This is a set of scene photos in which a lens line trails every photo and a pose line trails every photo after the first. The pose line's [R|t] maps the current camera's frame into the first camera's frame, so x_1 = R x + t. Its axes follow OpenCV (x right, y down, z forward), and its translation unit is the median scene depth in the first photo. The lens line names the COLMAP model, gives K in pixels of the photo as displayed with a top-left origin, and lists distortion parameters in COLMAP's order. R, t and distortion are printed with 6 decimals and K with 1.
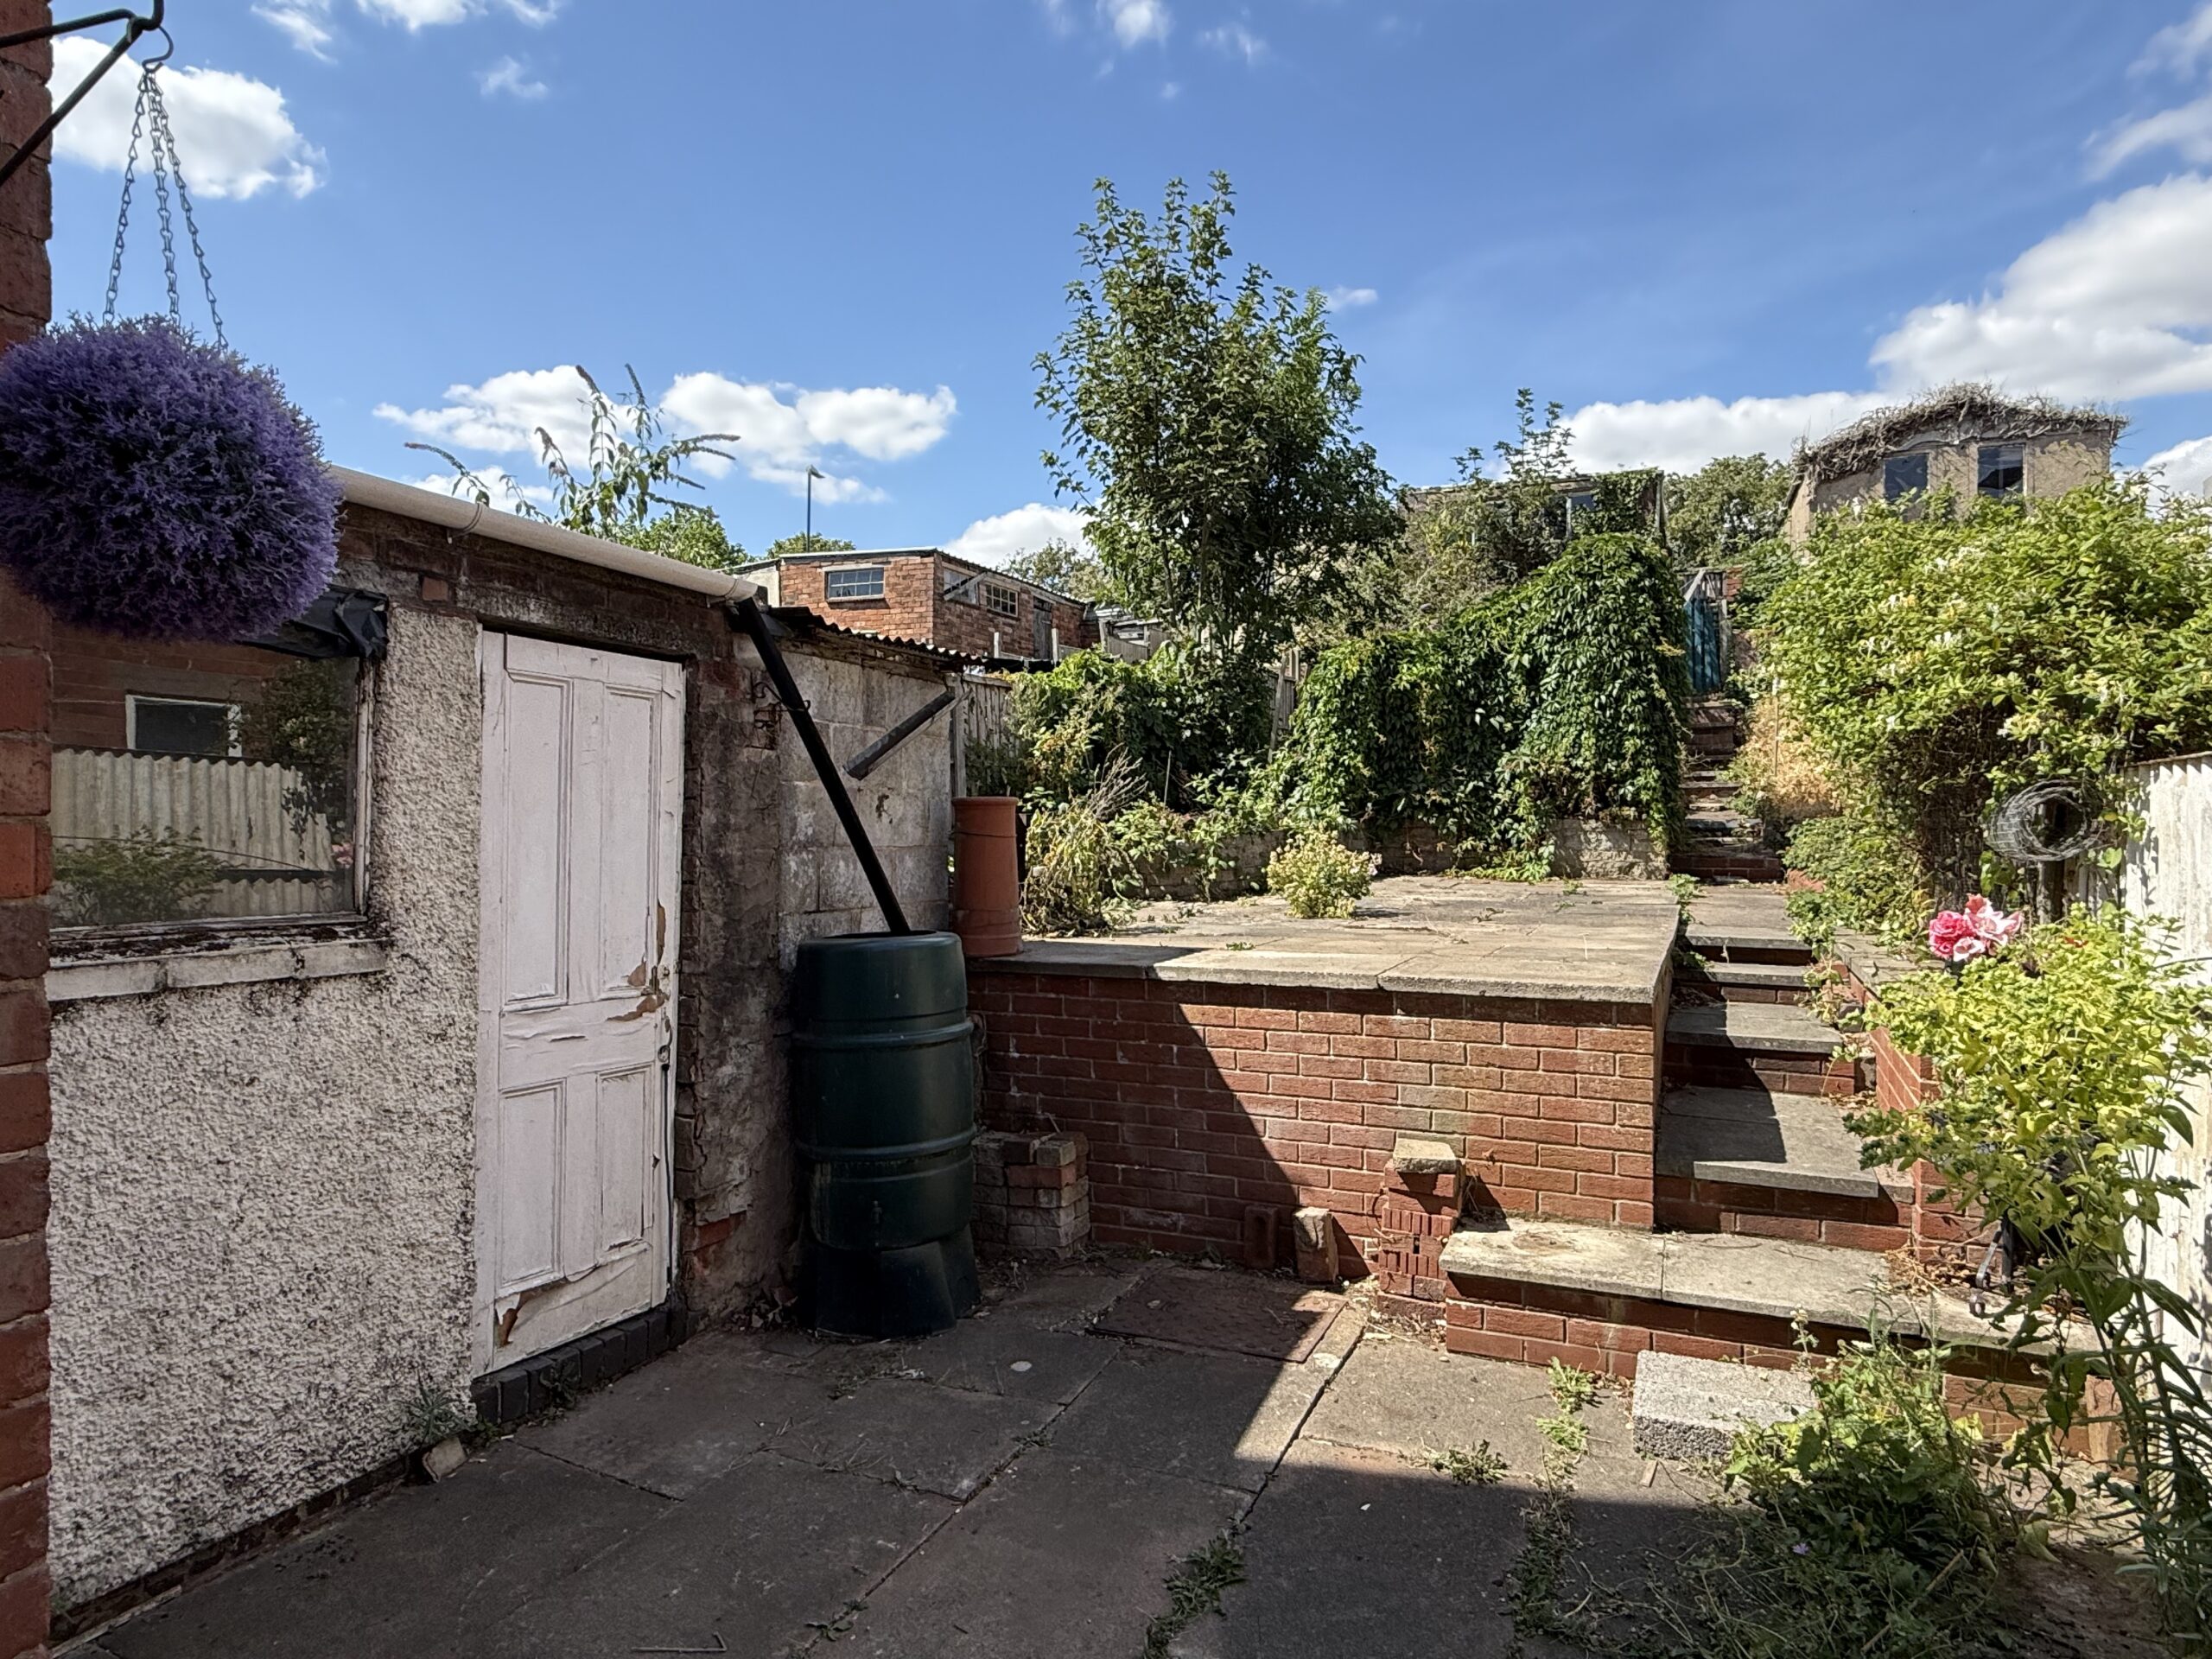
lens RADIAL K [[1293.8, 0, 1106.1], [0, 1293.8, 832.5], [0, 0, 1]] dist [-0.010012, 0.007530]
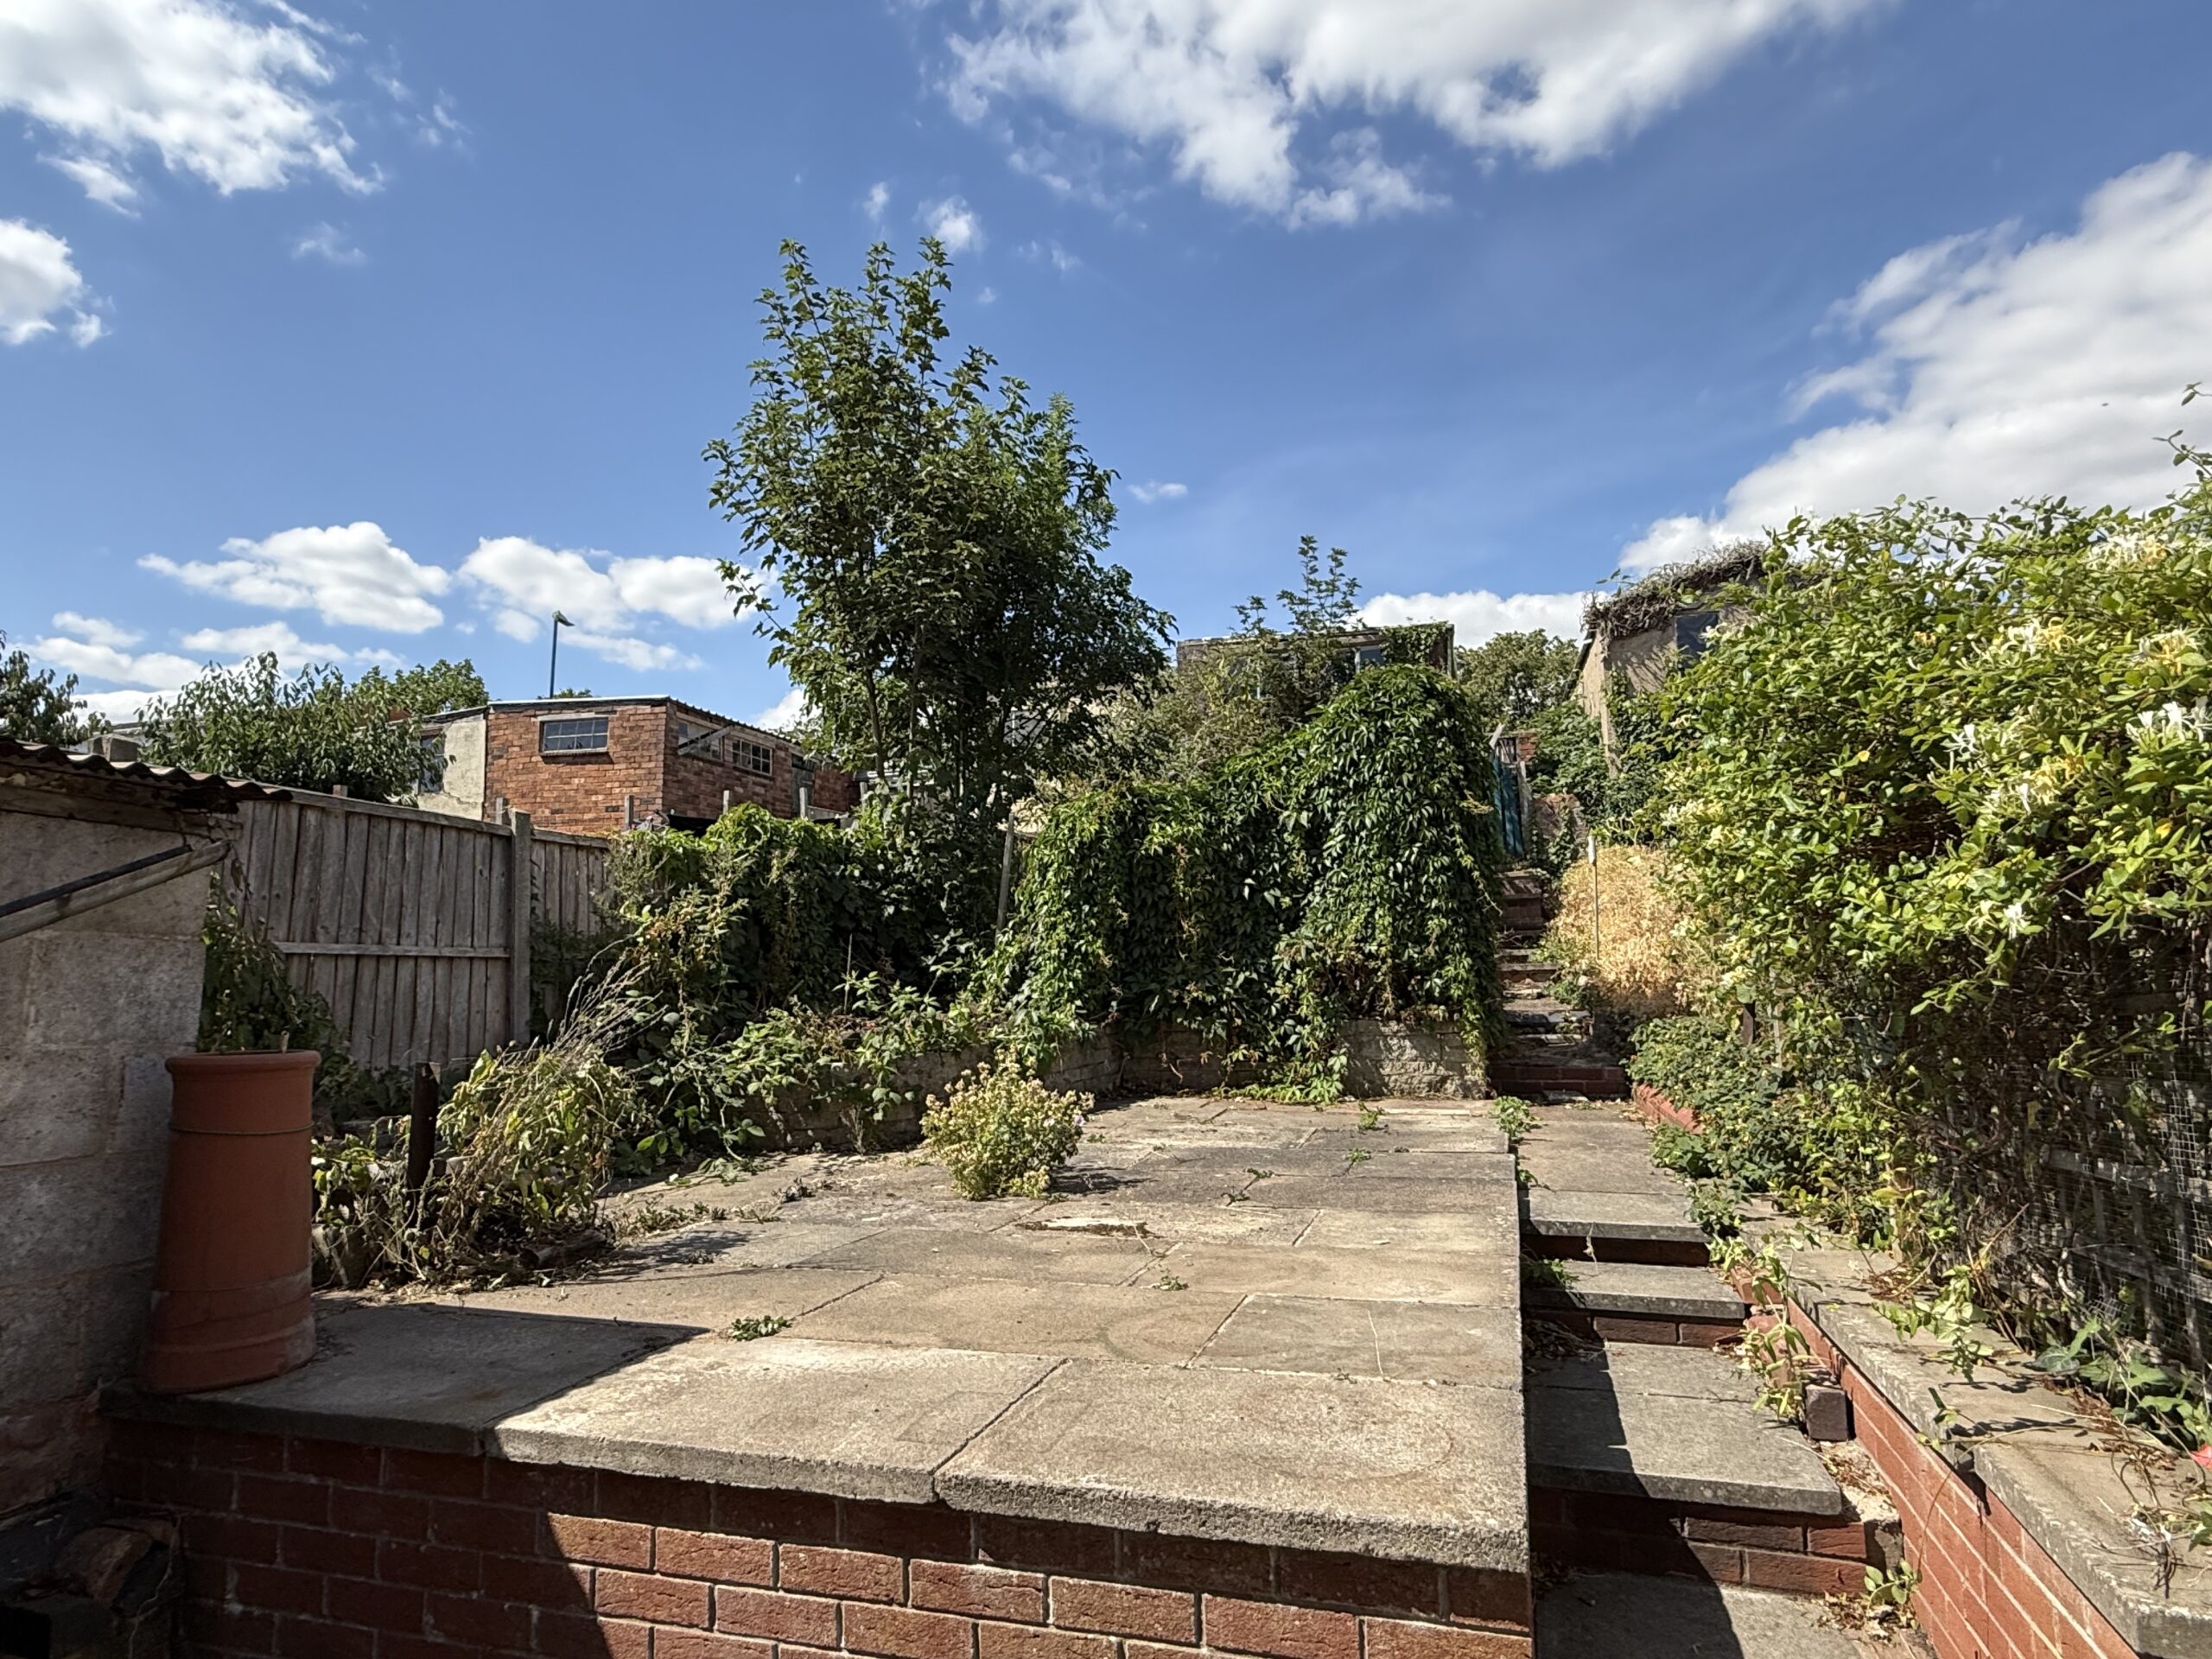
lens RADIAL K [[1293.8, 0, 1105.2], [0, 1293.8, 825.1], [0, 0, 1]] dist [-0.010012, 0.007530]
pose [[0.990400, 0.006418, 0.138085, 0.083456], [0.012351, 0.990818, -0.134636, -0.021136], [-0.137682, 0.135049, 0.981227, 0.210848]]
